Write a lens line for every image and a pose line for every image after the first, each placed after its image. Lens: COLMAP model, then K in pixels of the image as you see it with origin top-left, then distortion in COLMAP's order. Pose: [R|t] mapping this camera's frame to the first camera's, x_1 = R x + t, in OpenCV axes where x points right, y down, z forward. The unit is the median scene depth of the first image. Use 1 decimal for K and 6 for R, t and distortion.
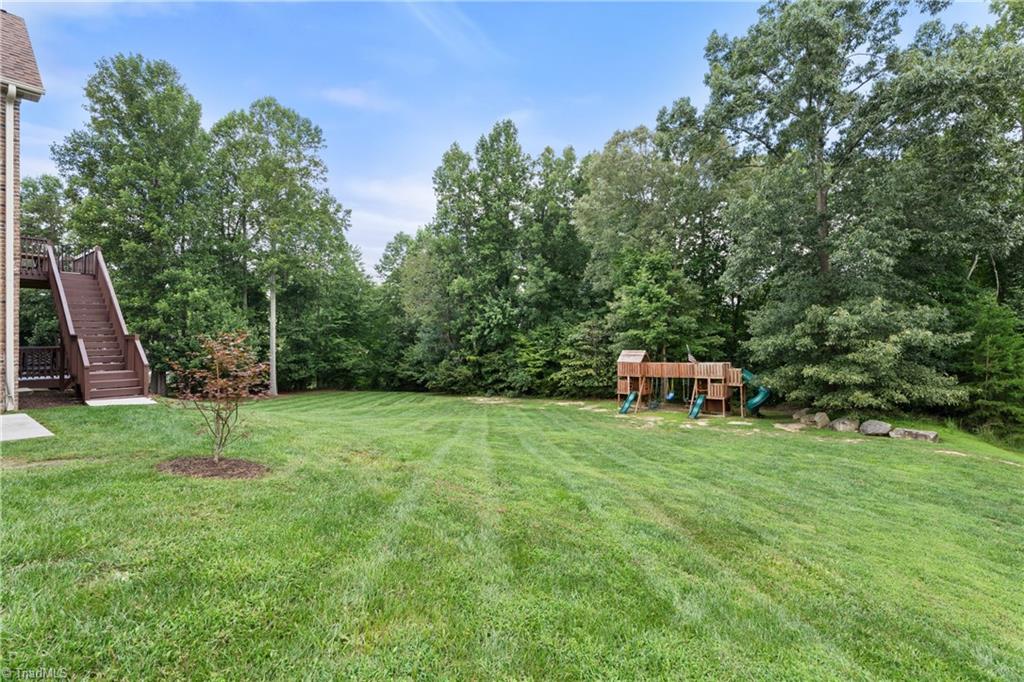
lens RADIAL K [[461.5, 0, 511.6], [0, 461.5, 338.6], [0, 0, 1]] dist [0.000308, -0.000262]
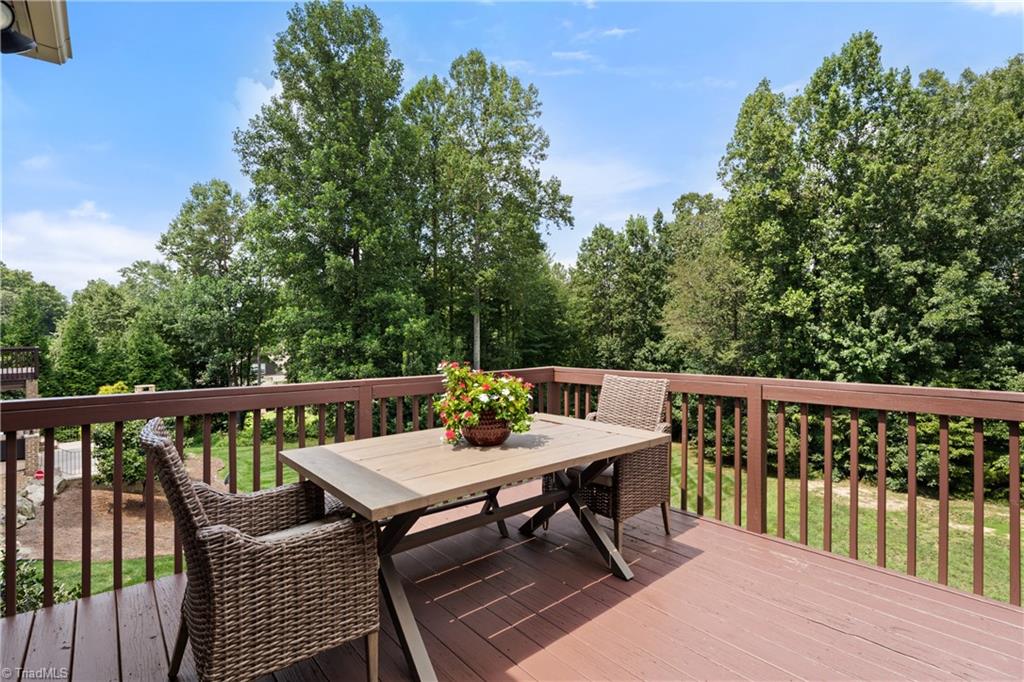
lens RADIAL K [[485.5, 0, 511.7], [0, 485.5, 339.3], [0, 0, 1]] dist [-0.005026, -0.000244]
pose [[0.978048, -0.003008, -0.208357, -0.352787], [0.003775, 0.999987, 0.003282, -0.072611], [0.208344, -0.003996, 0.978047, 0.287731]]
